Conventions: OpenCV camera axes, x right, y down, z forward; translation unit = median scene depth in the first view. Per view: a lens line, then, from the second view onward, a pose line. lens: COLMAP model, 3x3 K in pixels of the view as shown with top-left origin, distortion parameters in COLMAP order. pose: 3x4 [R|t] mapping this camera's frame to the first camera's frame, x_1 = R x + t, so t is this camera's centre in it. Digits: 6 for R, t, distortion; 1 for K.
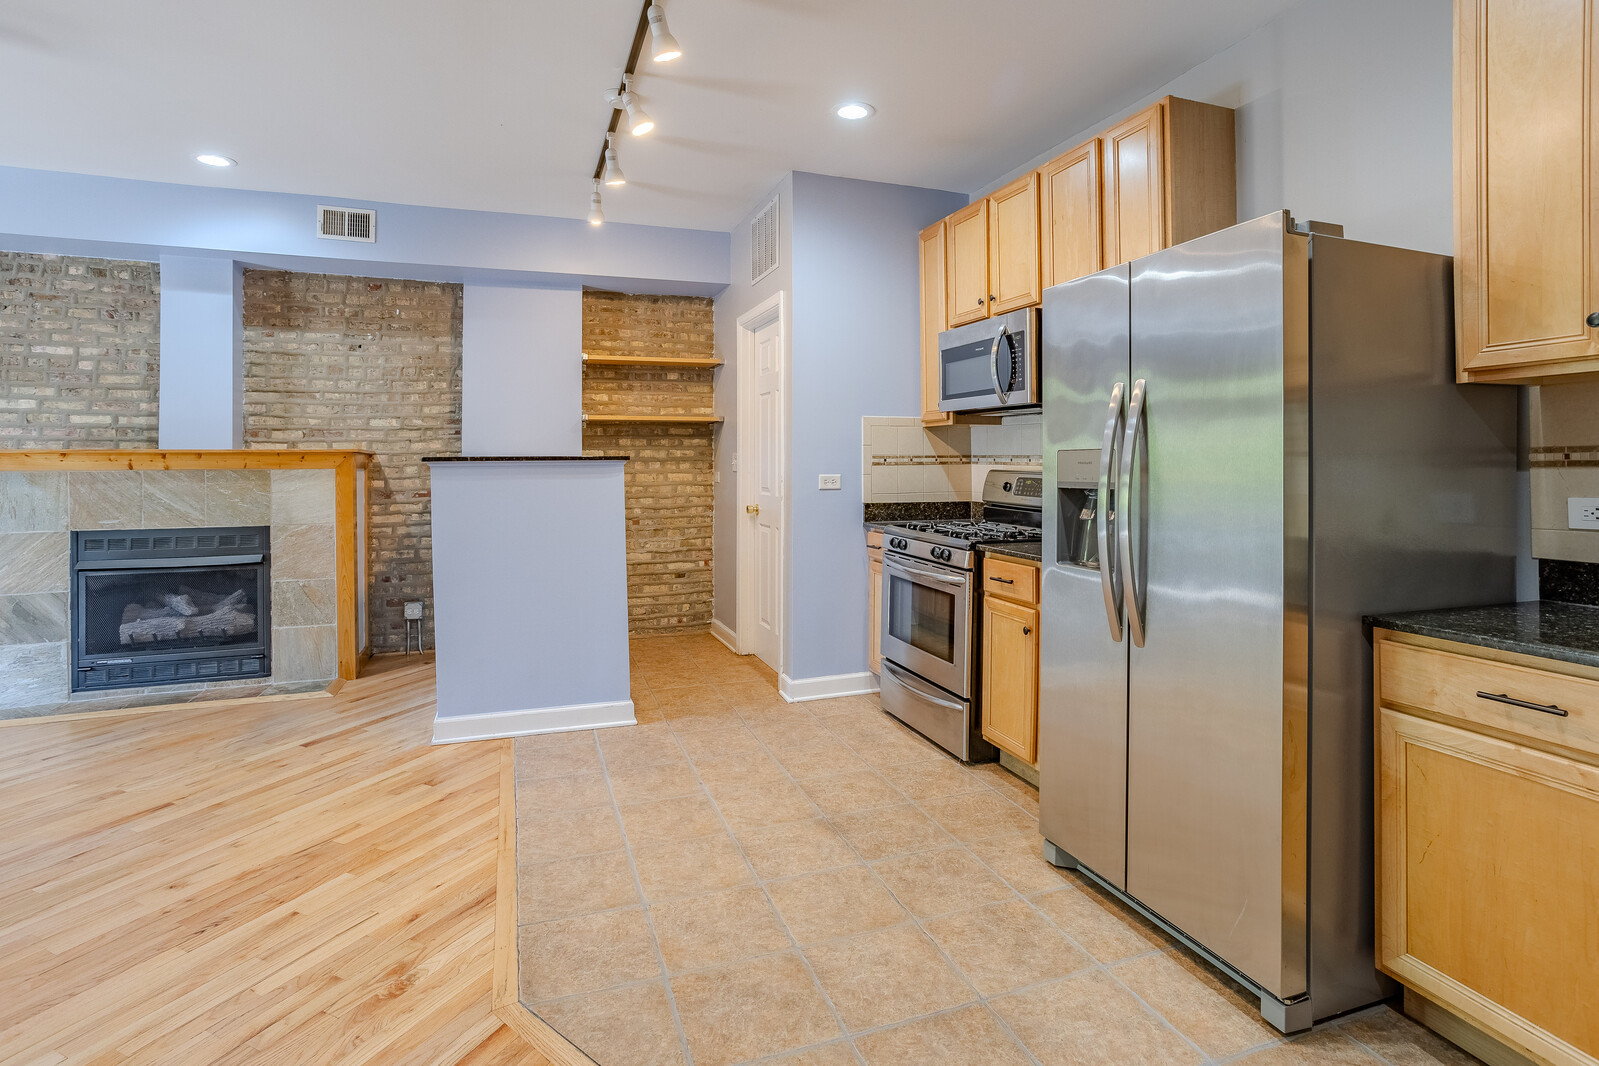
lens RADIAL K [[793.8, 0, 798.5], [0, 793.8, 456.2], [0, 0, 1]] dist [-0.037715, 0.024249]
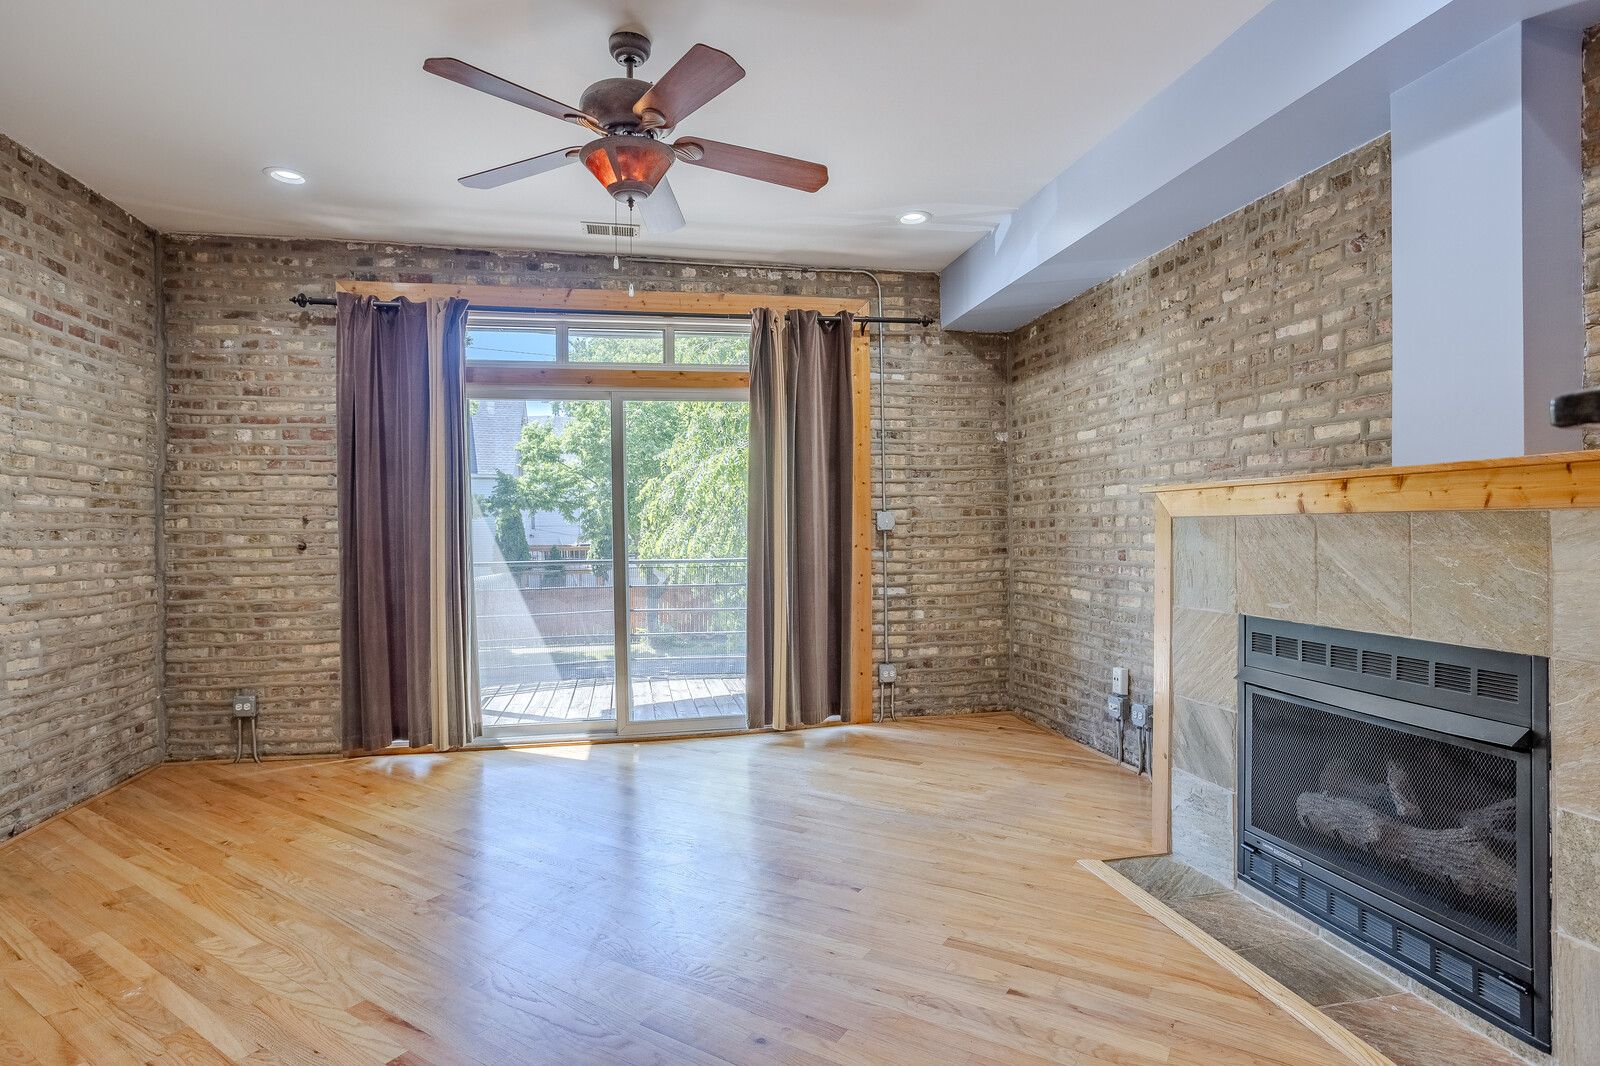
lens RADIAL K [[826.4, 0, 795.2], [0, 826.4, 532.1], [0, 0, 1]] dist [-0.029591, 0.010527]
pose [[-0.126278, 0.011680, -0.991926, -0.241722], [0.014966, 0.999839, 0.009868, 0.018963], [0.991882, -0.013599, -0.126432, 0.700786]]
